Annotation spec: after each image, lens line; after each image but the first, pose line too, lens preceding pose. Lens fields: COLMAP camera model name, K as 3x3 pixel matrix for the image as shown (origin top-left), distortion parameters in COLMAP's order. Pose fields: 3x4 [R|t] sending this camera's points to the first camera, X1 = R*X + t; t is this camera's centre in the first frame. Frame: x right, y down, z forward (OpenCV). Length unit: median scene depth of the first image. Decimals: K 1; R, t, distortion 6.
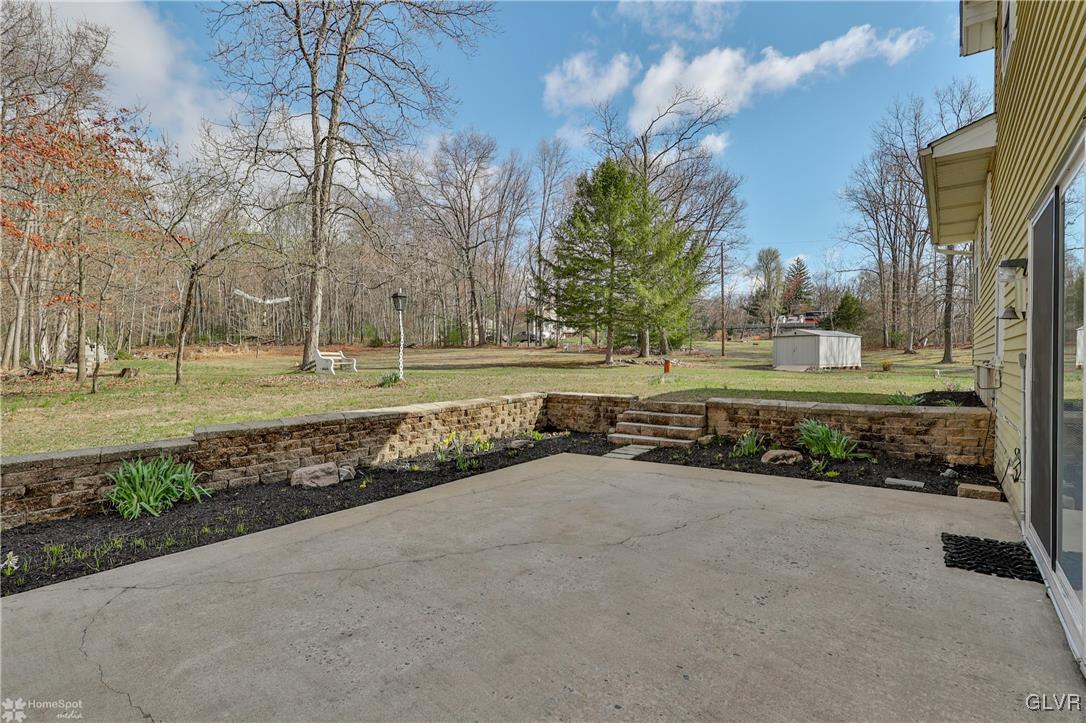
lens RADIAL K [[543.7, 0, 537.5], [0, 543.7, 364.5], [0, 0, 1]] dist [-0.001393, 0.000752]
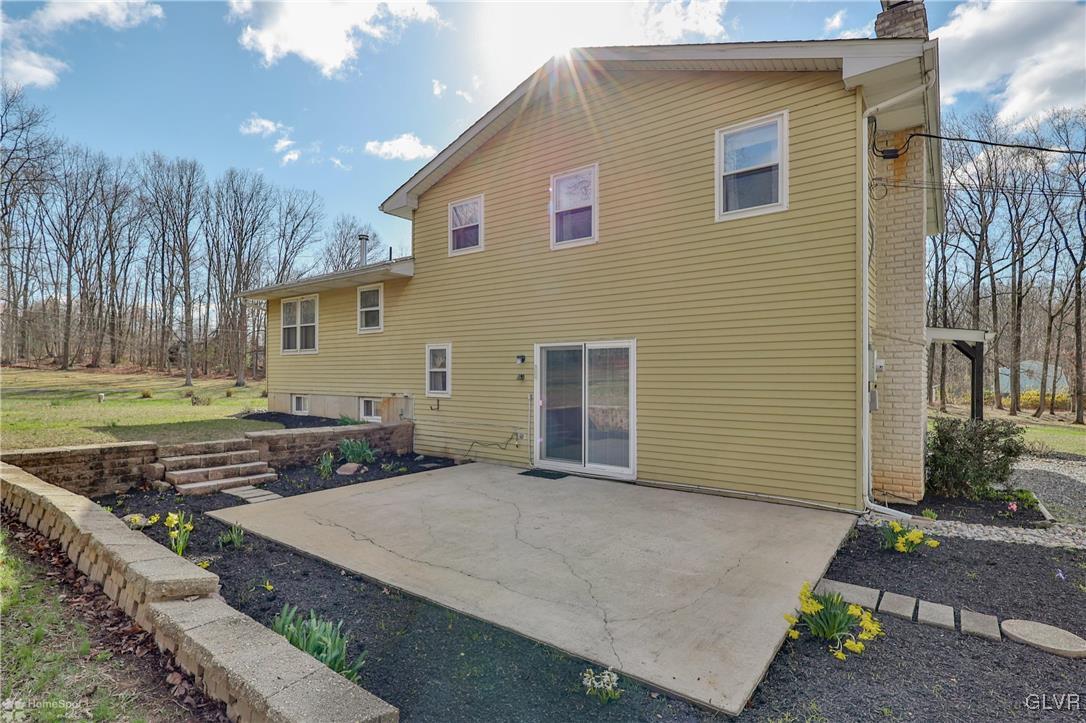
lens RADIAL K [[543.7, 0, 540.5], [0, 543.7, 370.4], [0, 0, 1]] dist [-0.001393, 0.000752]
pose [[-0.009383, 0.016084, 0.999827, -0.923694], [-0.000165, 0.999871, -0.016086, -0.053312], [-0.999956, -0.000315, -0.009379, 0.551297]]
